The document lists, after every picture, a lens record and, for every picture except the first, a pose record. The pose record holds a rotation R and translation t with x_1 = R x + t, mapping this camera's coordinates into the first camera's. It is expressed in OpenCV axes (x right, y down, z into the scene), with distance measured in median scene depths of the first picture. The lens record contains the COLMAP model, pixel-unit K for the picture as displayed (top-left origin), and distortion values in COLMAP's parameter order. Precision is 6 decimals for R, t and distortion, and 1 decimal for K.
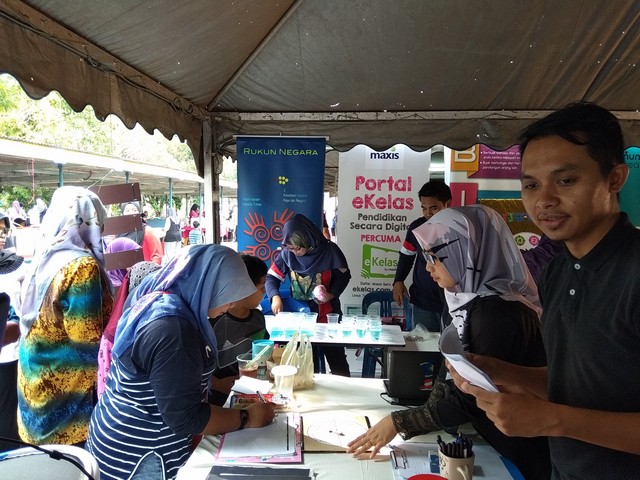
lens RADIAL K [[513.8, 0, 324.2], [0, 513.8, 240.4], [0, 0, 1]] dist [0.073312, -0.091704]
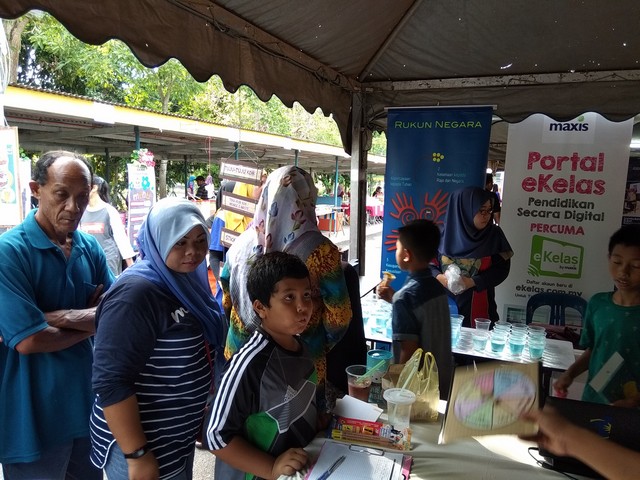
lens RADIAL K [[513.8, 0, 324.2], [0, 513.8, 240.4], [0, 0, 1]] dist [0.073312, -0.091704]
pose [[0.946029, 0.055459, -0.319302, 0.025670], [-0.042394, 0.997960, 0.047728, -0.009612], [0.321298, -0.031616, 0.946450, 0.100894]]
